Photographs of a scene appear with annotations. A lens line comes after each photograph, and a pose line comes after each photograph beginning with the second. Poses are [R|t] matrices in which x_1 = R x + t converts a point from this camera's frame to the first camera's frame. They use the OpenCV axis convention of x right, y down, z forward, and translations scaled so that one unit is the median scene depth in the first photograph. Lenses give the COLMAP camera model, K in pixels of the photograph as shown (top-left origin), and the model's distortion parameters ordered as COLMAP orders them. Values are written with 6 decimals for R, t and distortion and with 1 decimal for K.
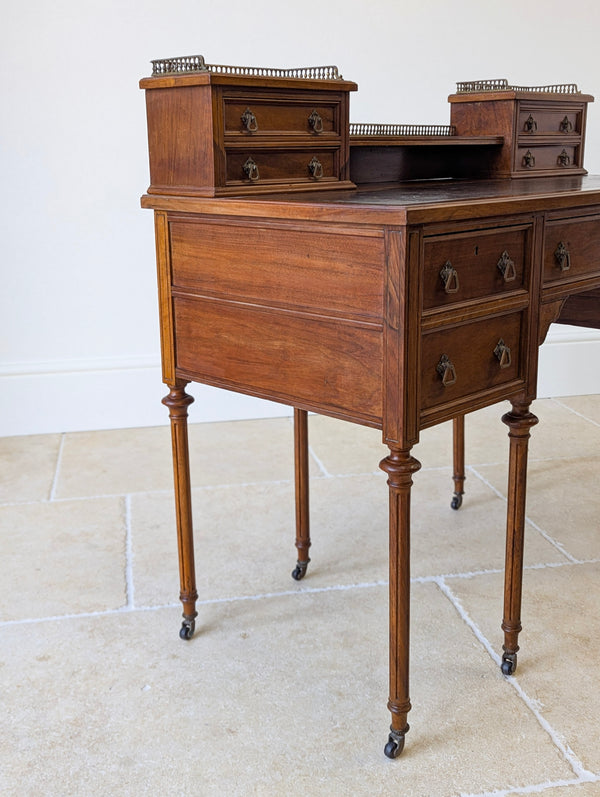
lens RADIAL K [[908.8, 0, 302.0], [0, 908.8, 383.2], [0, 0, 1]] dist [0.067038, -0.020595]
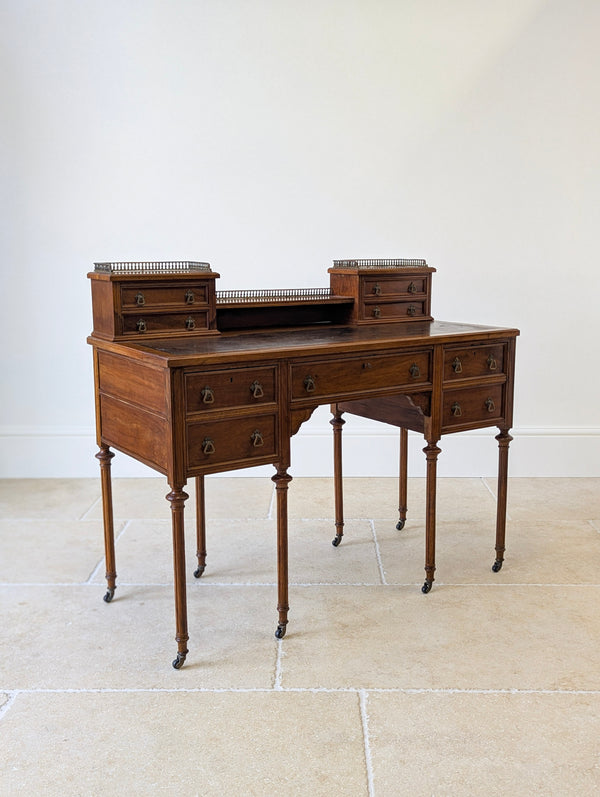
lens RADIAL K [[842.5, 0, 303.7], [0, 842.5, 397.5], [0, 0, 1]] dist [0.075108, -0.018106]
pose [[0.978009, 0.048672, -0.202805, 0.553847], [-0.062573, 0.996069, -0.062699, -0.013397], [0.198956, 0.074010, 0.977210, -0.486004]]
